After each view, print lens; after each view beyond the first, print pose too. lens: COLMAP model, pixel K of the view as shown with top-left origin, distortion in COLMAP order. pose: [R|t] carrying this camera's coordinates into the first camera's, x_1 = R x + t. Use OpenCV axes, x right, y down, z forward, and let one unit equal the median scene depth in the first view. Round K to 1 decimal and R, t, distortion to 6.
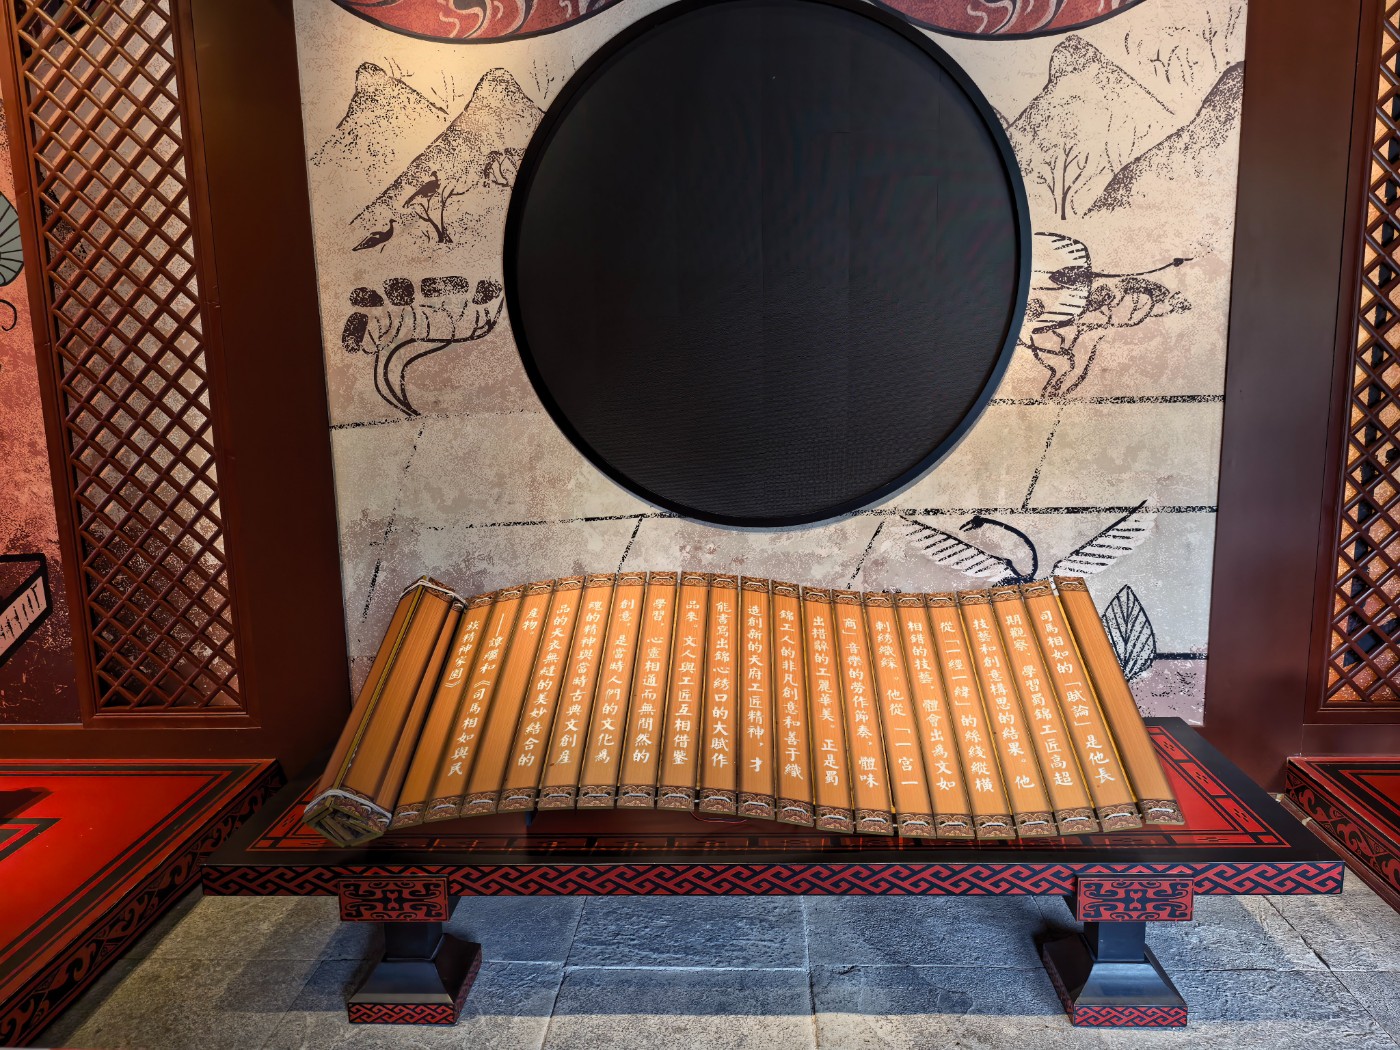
lens RADIAL K [[1056.3, 0, 700.0], [0, 1056.3, 525.0], [0, 0, 1]] dist [-0.000435, -0.009437]
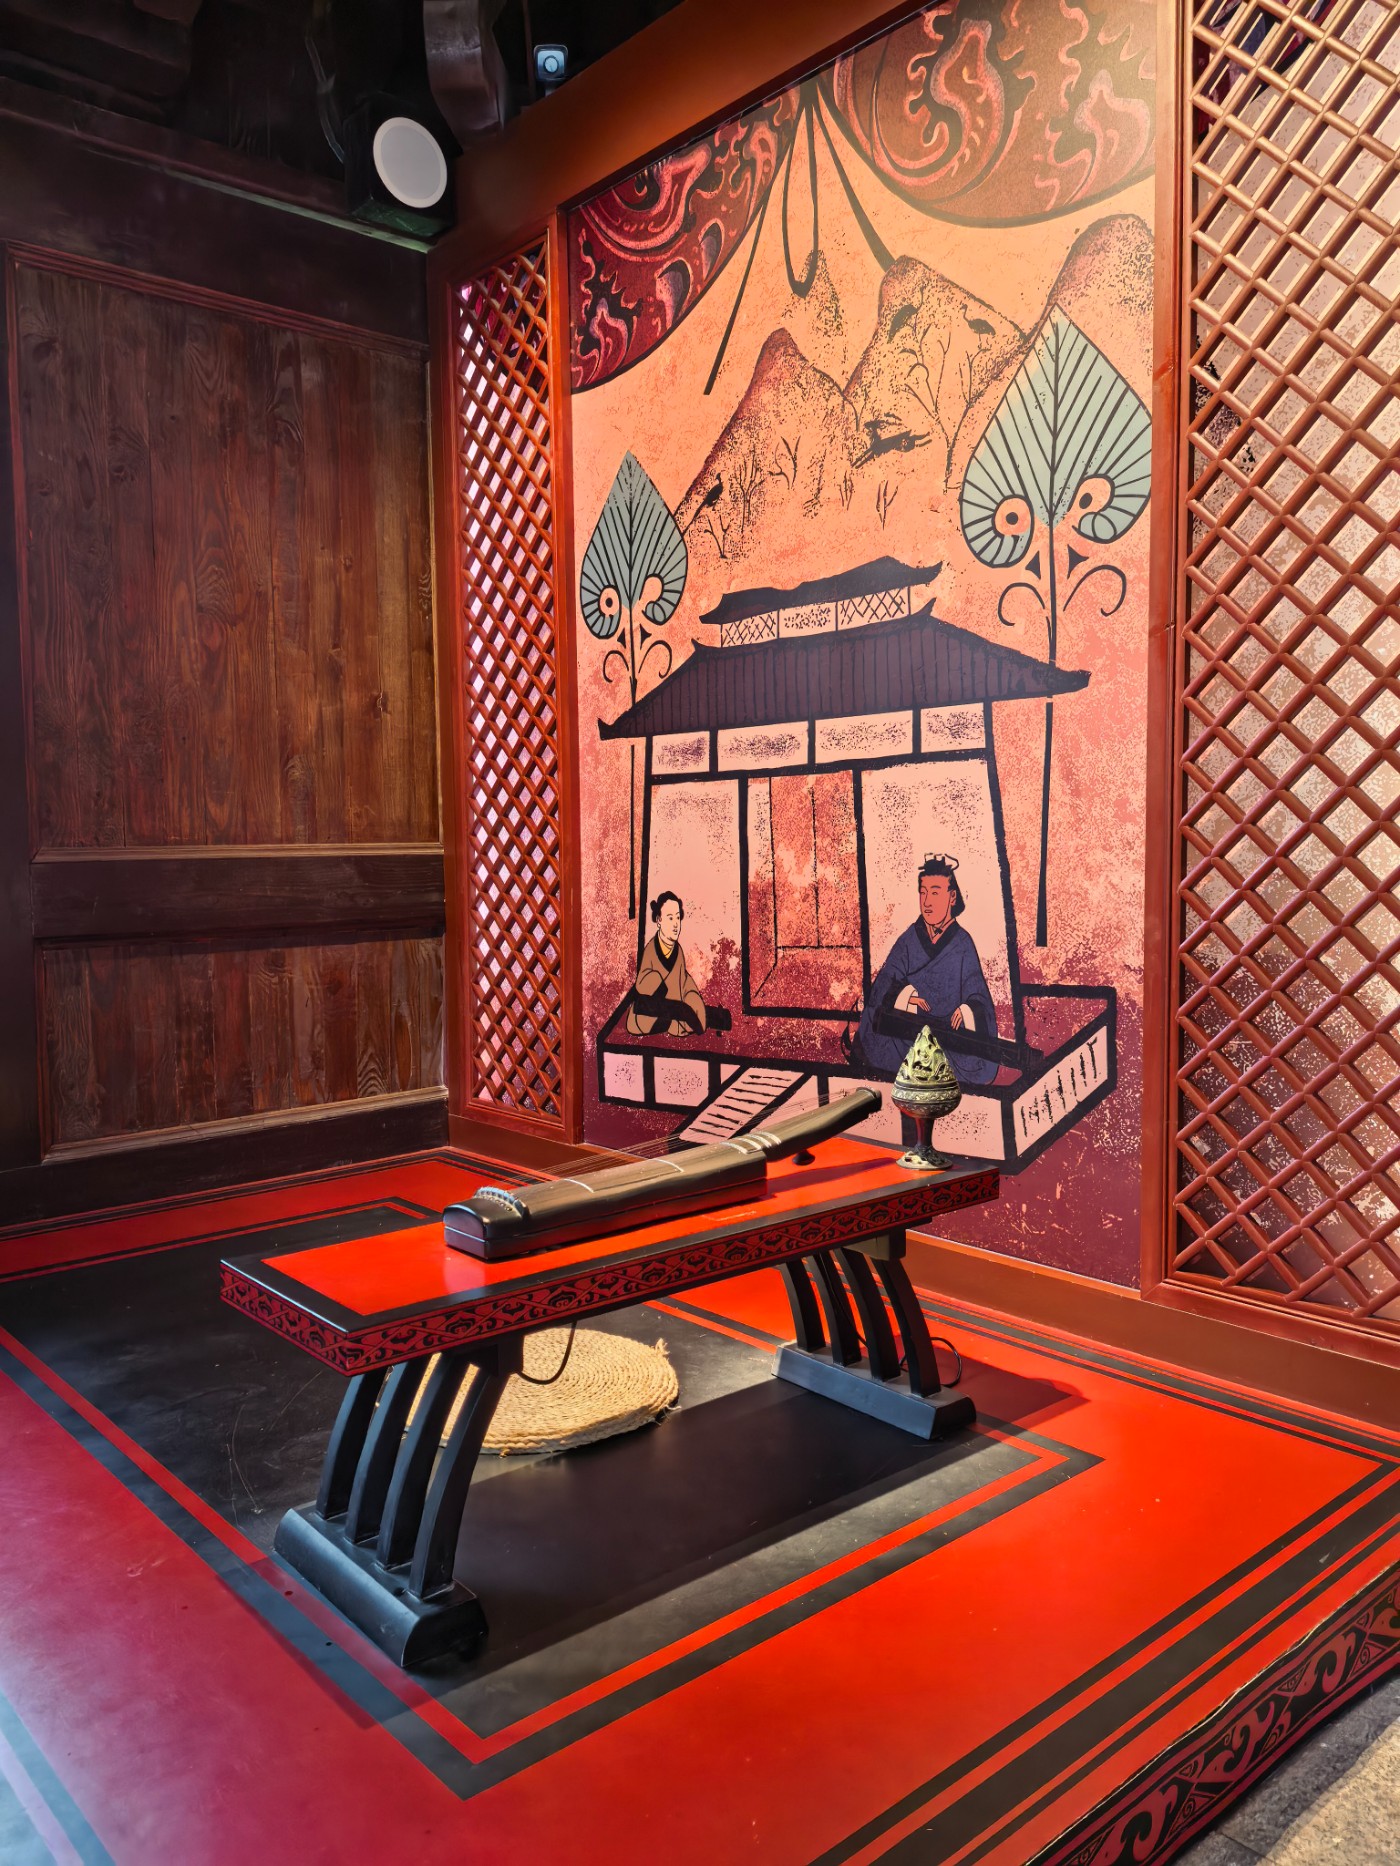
lens RADIAL K [[1407.8, 0, 700.0], [0, 1407.8, 933.0], [0, 0, 1]] dist [-0.000435, -0.009437]
pose [[0.701227, 0.065719, -0.709903, -0.228282], [-0.132904, 0.990338, -0.039599, 0.059475], [0.700441, 0.122117, 0.703186, 0.279003]]
